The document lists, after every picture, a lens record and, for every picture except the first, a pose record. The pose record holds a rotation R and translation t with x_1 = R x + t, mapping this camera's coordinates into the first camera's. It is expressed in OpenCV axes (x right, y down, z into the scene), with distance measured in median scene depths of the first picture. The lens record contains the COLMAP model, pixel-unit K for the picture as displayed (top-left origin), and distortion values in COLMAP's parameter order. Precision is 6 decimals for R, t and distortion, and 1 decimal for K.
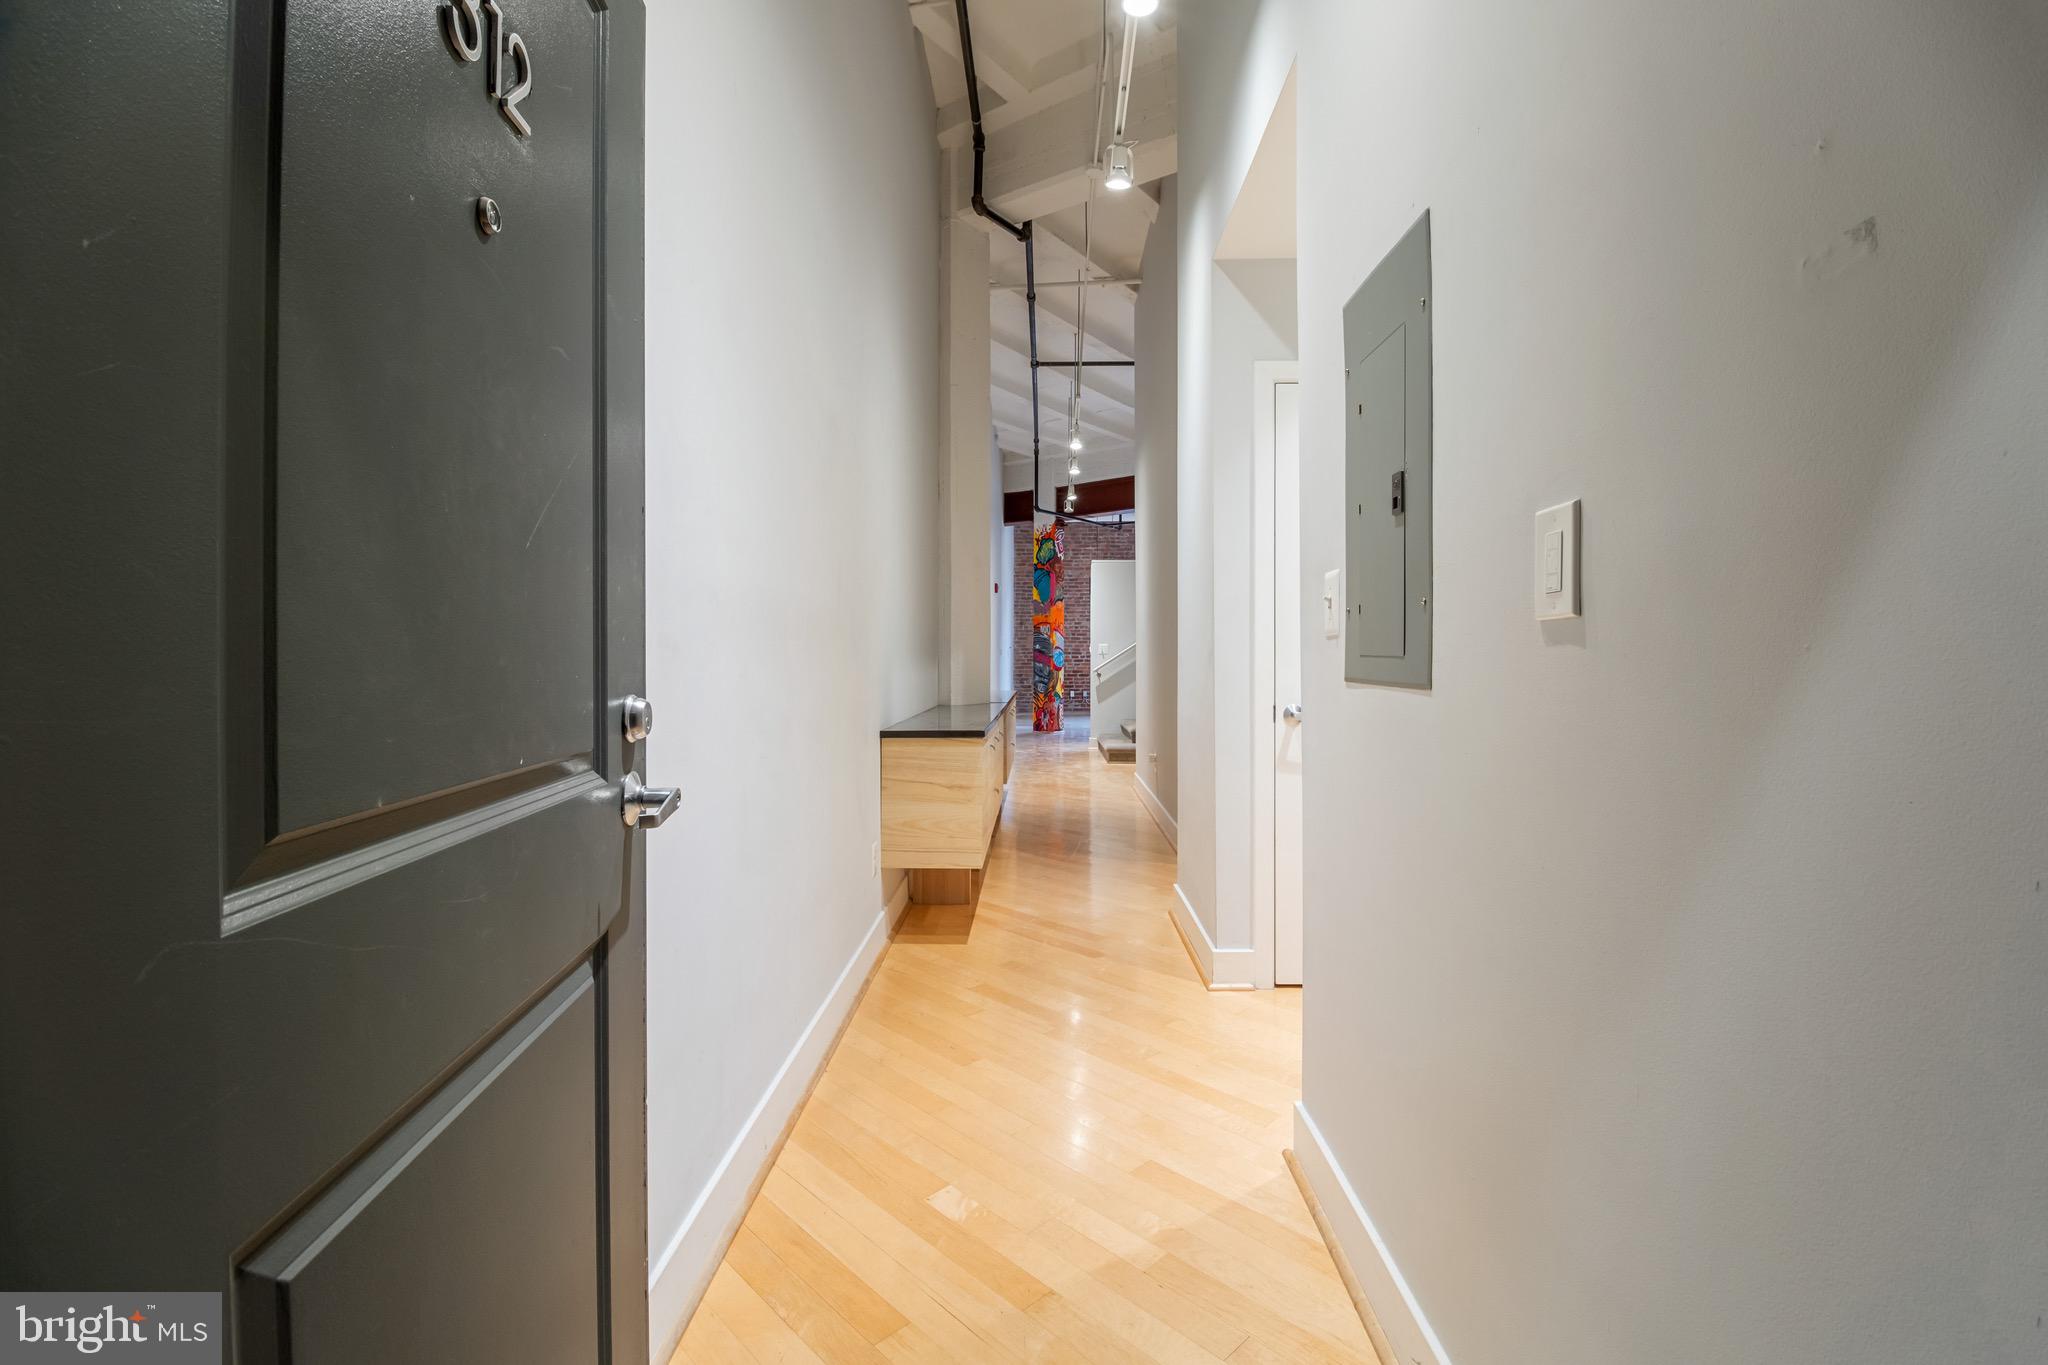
lens RADIAL K [[925.4, 0, 1023.2], [0, 925.4, 677.3], [0, 0, 1]] dist [-0.010138, -0.005900]
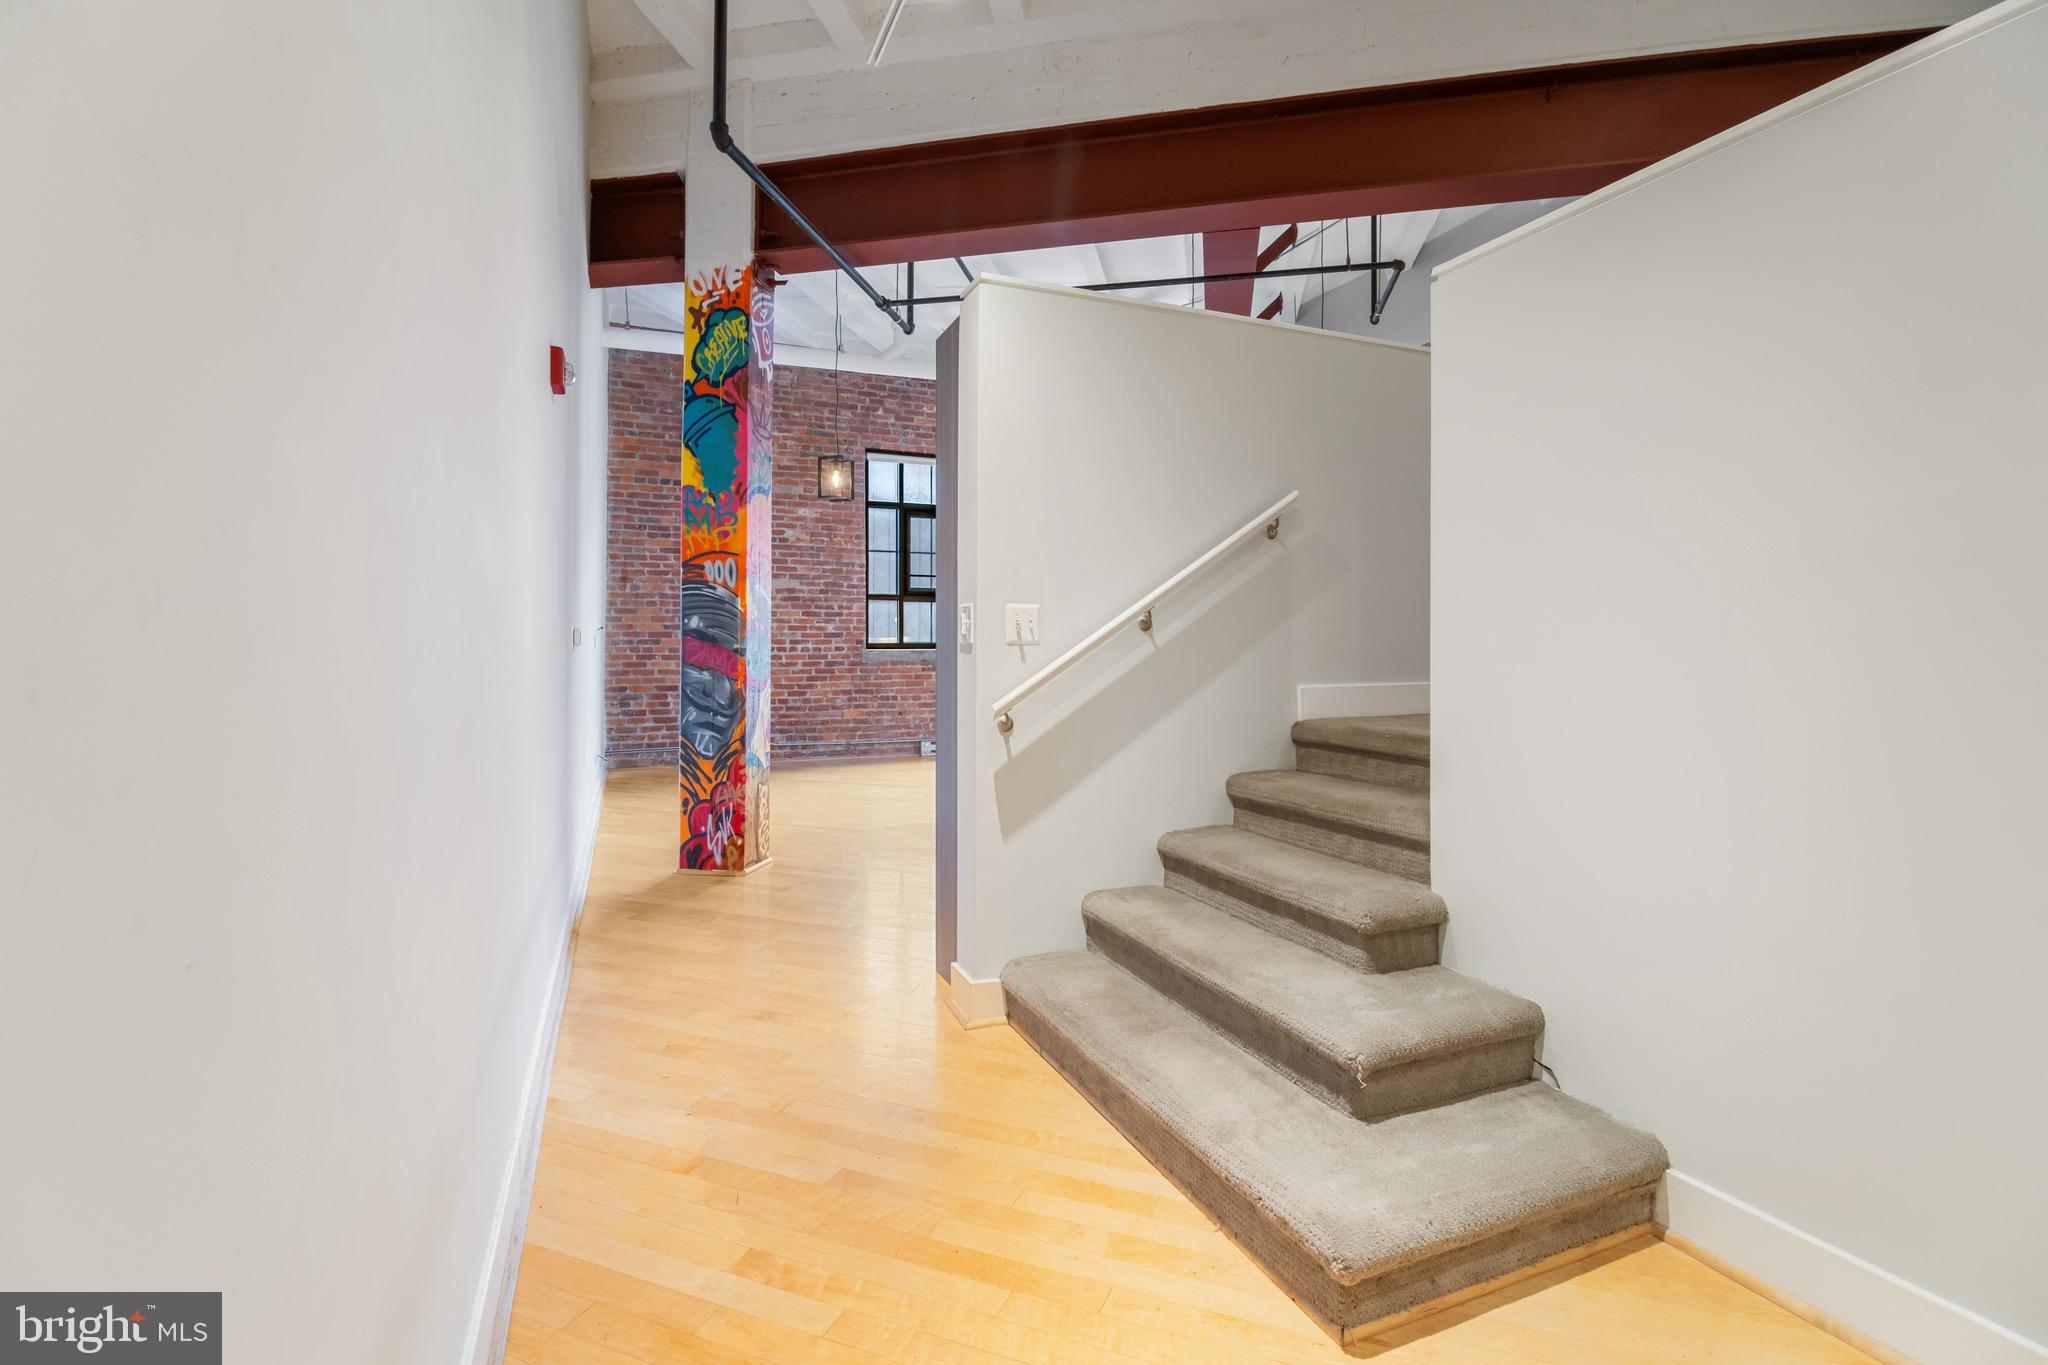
lens RADIAL K [[925.4, 0, 1017.0], [0, 925.4, 668.8], [0, 0, 1]] dist [-0.010138, -0.005900]
pose [[0.912381, 0.002994, 0.409330, -0.015705], [-0.001180, 0.999988, -0.004683, -0.014422], [-0.409339, 0.003790, 0.912374, 0.640336]]
